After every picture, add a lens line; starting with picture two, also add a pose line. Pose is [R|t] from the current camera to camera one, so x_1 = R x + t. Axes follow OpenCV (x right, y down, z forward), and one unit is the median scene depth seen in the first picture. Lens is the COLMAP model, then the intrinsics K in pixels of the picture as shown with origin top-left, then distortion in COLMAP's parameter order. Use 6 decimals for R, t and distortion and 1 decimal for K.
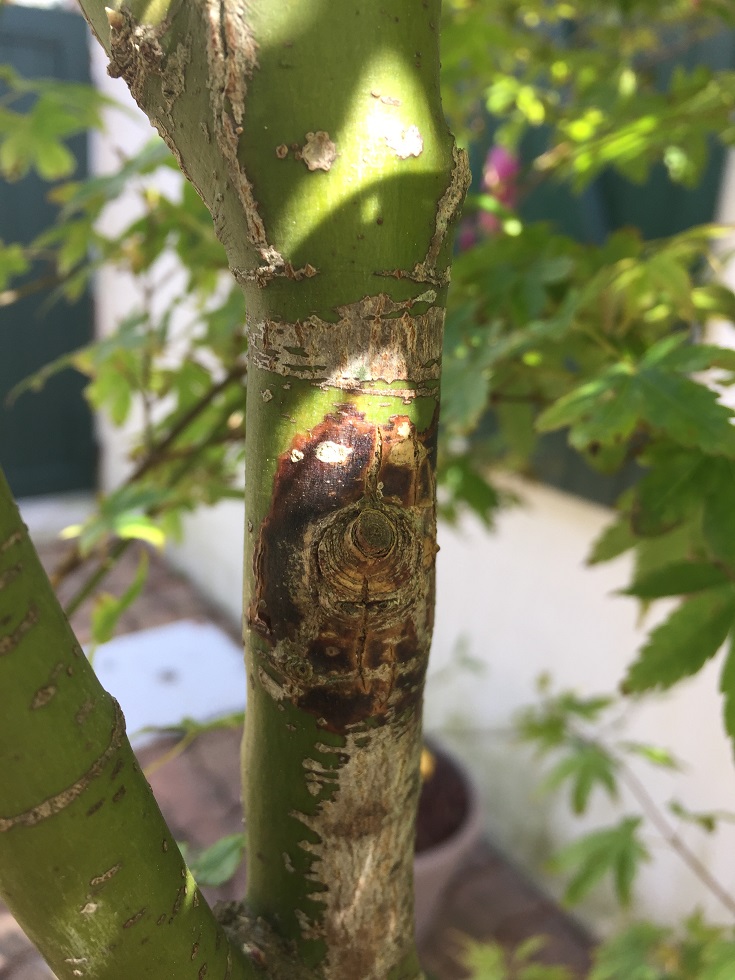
lens RADIAL K [[848.9, 0, 366.7], [0, 848.9, 491.8], [0, 0, 1]] dist [0.085157, -0.128617]
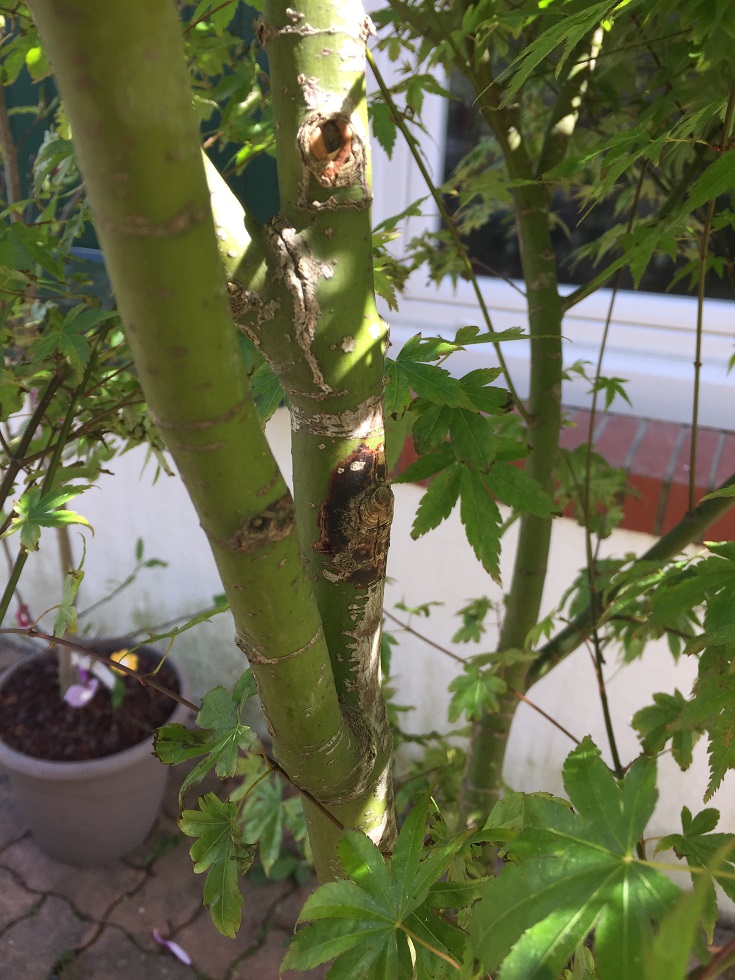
lens RADIAL K [[848.9, 0, 368.3], [0, 848.9, 489.6], [0, 0, 1]] dist [0.085157, -0.128617]
pose [[0.881649, -0.236830, 0.408175, -0.942354], [0.177502, 0.967858, 0.178167, -0.379401], [-0.437251, -0.084629, 0.895349, -1.010083]]
